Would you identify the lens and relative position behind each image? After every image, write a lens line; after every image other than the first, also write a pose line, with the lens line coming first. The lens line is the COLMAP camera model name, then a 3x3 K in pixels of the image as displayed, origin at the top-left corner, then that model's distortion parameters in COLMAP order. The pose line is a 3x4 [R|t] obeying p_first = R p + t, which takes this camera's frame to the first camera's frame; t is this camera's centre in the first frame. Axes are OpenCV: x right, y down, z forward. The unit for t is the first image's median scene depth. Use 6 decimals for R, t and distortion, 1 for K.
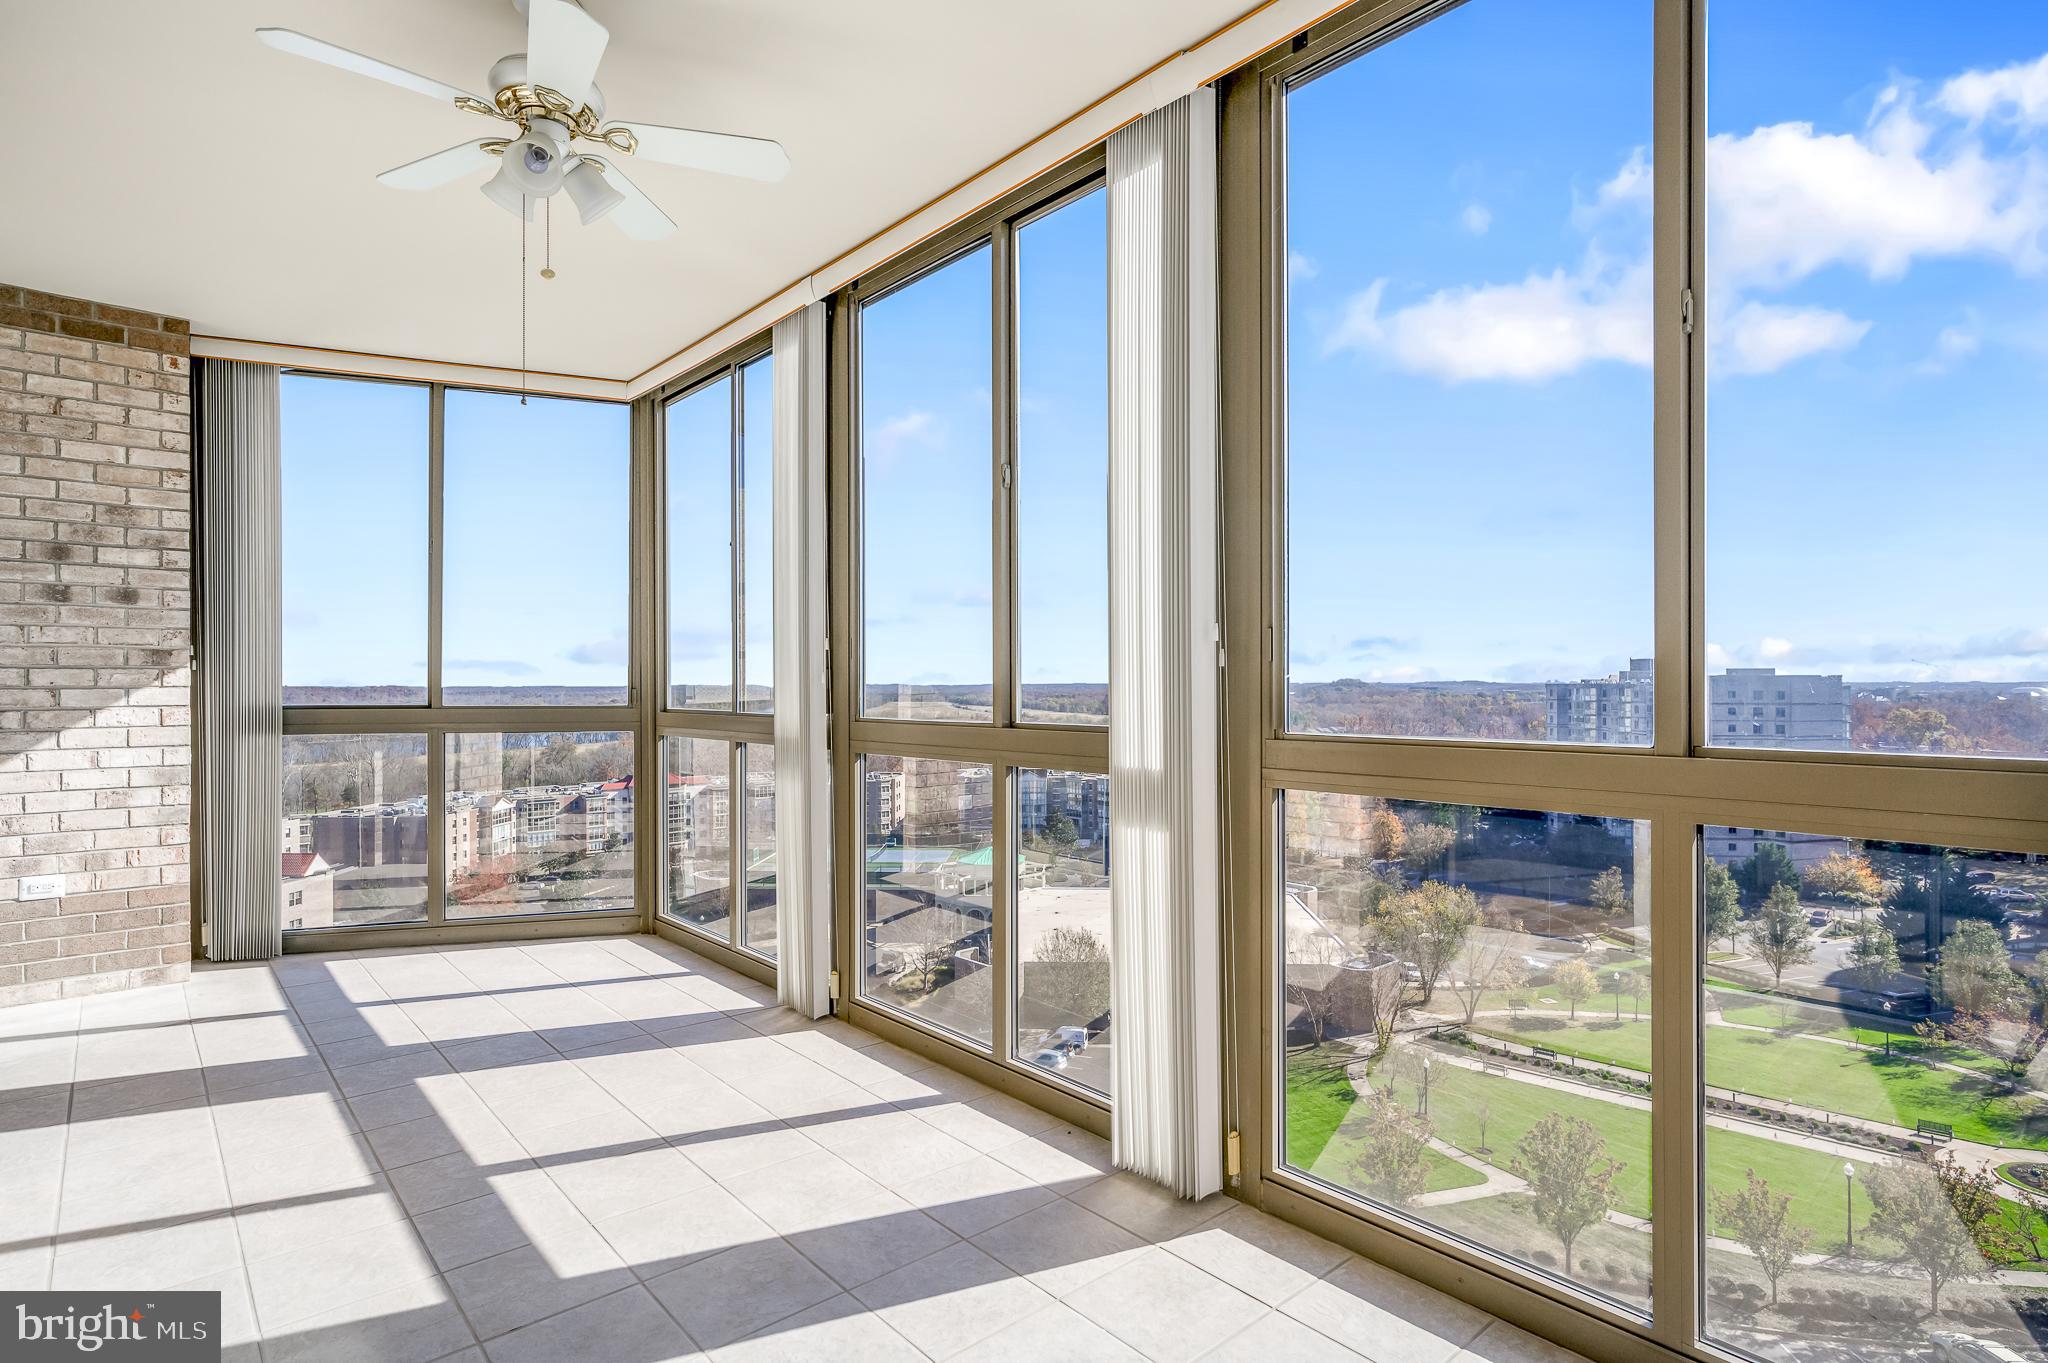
lens RADIAL K [[1022.3, 0, 1032.1], [0, 1022.3, 682.0], [0, 0, 1]] dist [-0.002912, -0.000409]
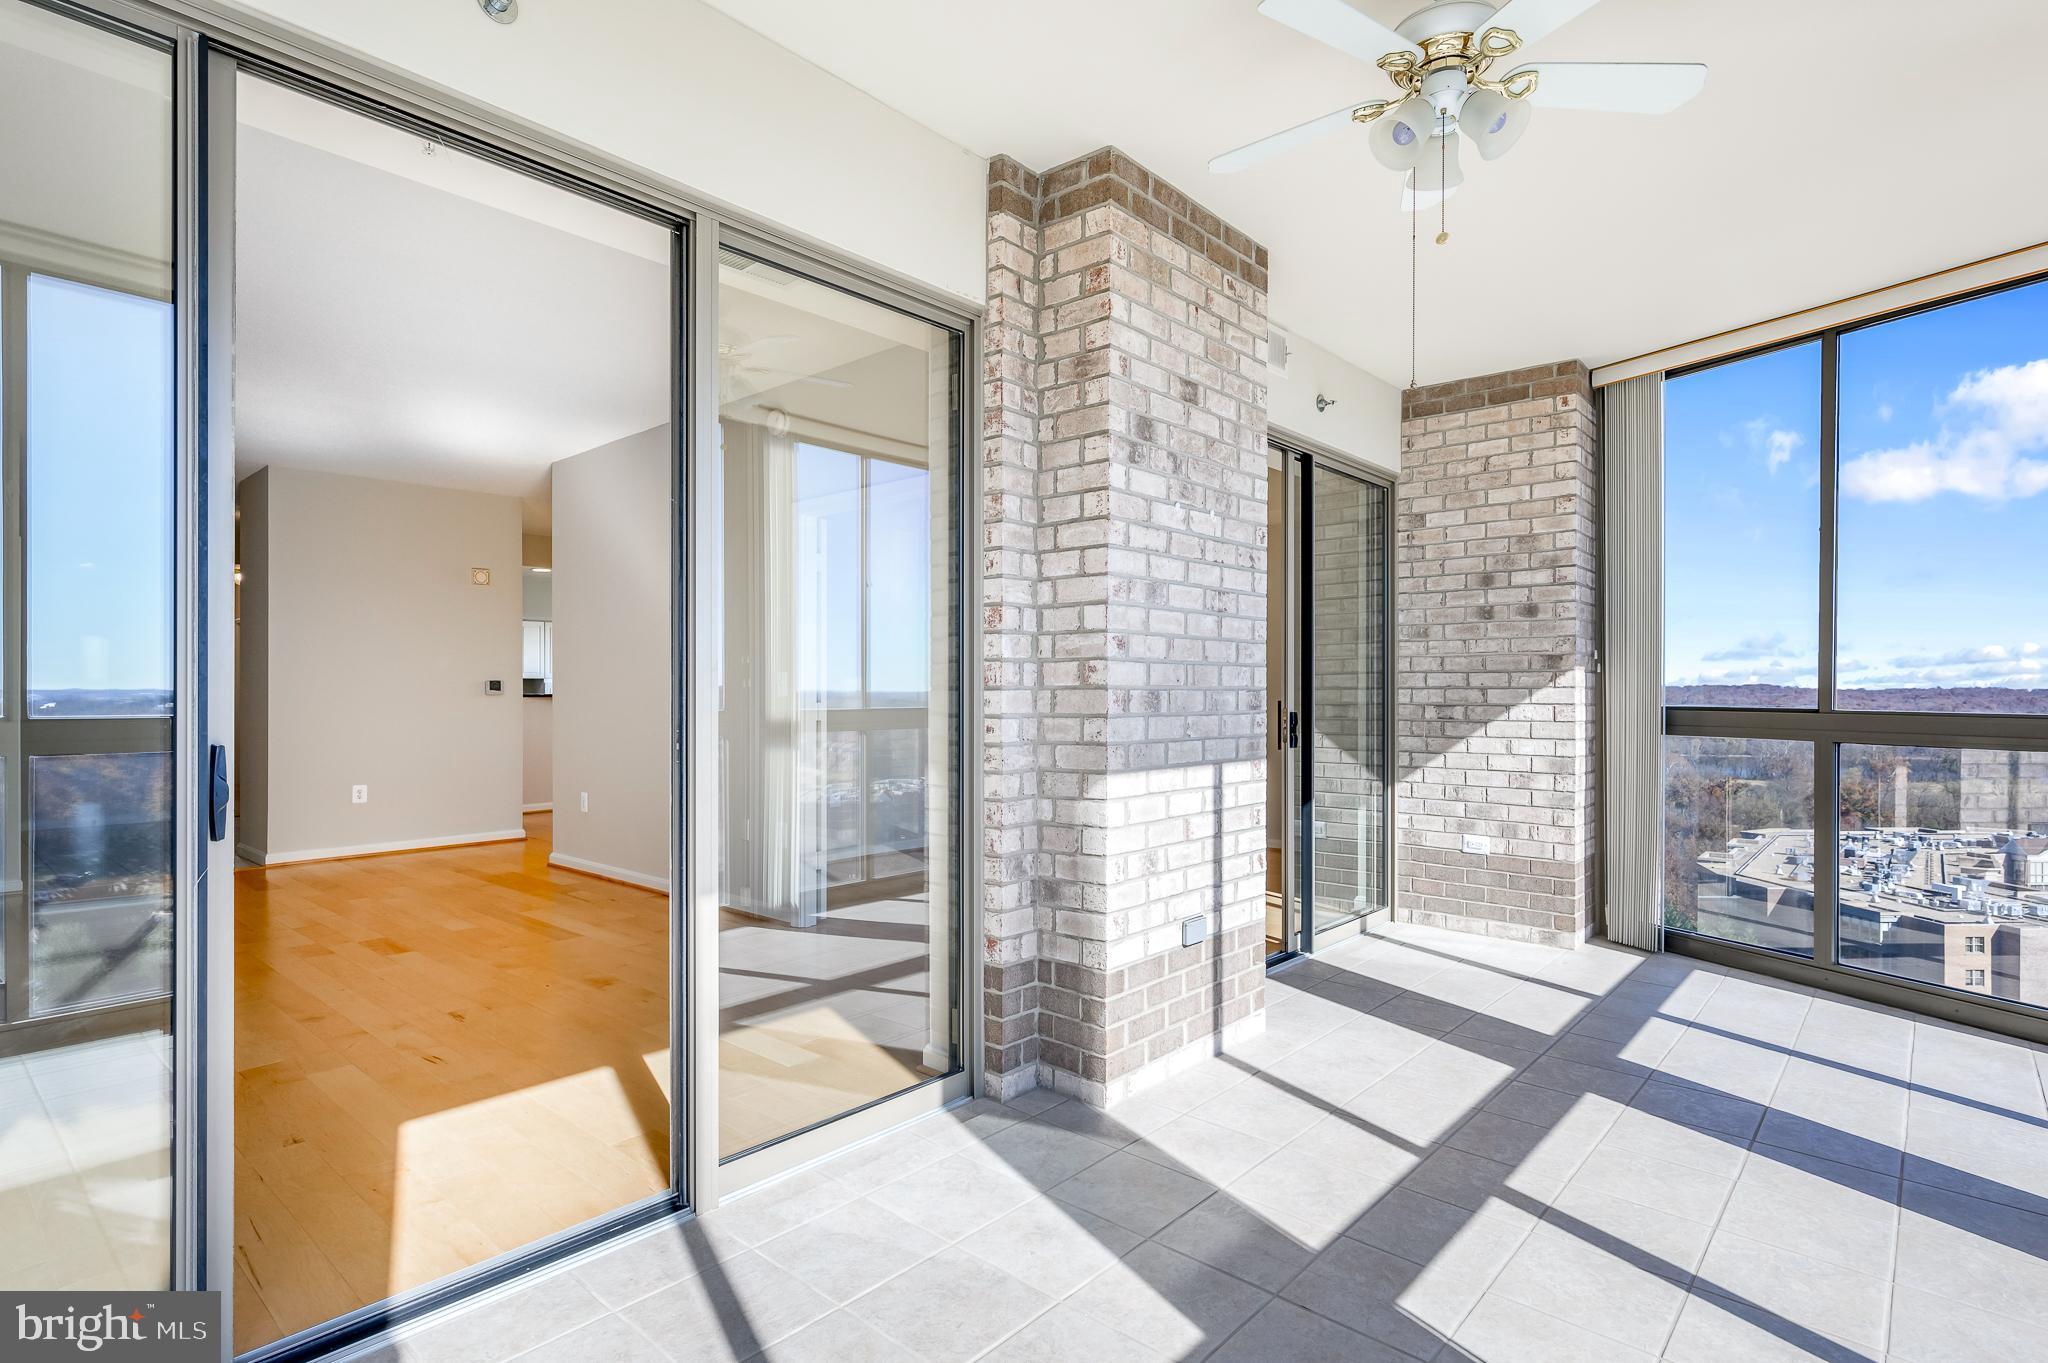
lens RADIAL K [[1024.8, 0, 1026.6], [0, 1024.8, 692.9], [0, 0, 1]] dist [-0.005488, -0.000746]
pose [[0.109928, 0.003778, -0.993932, 0.232282], [0.000004, 0.999993, 0.003801, 0.006783], [0.993940, -0.000421, 0.109927, 0.291405]]
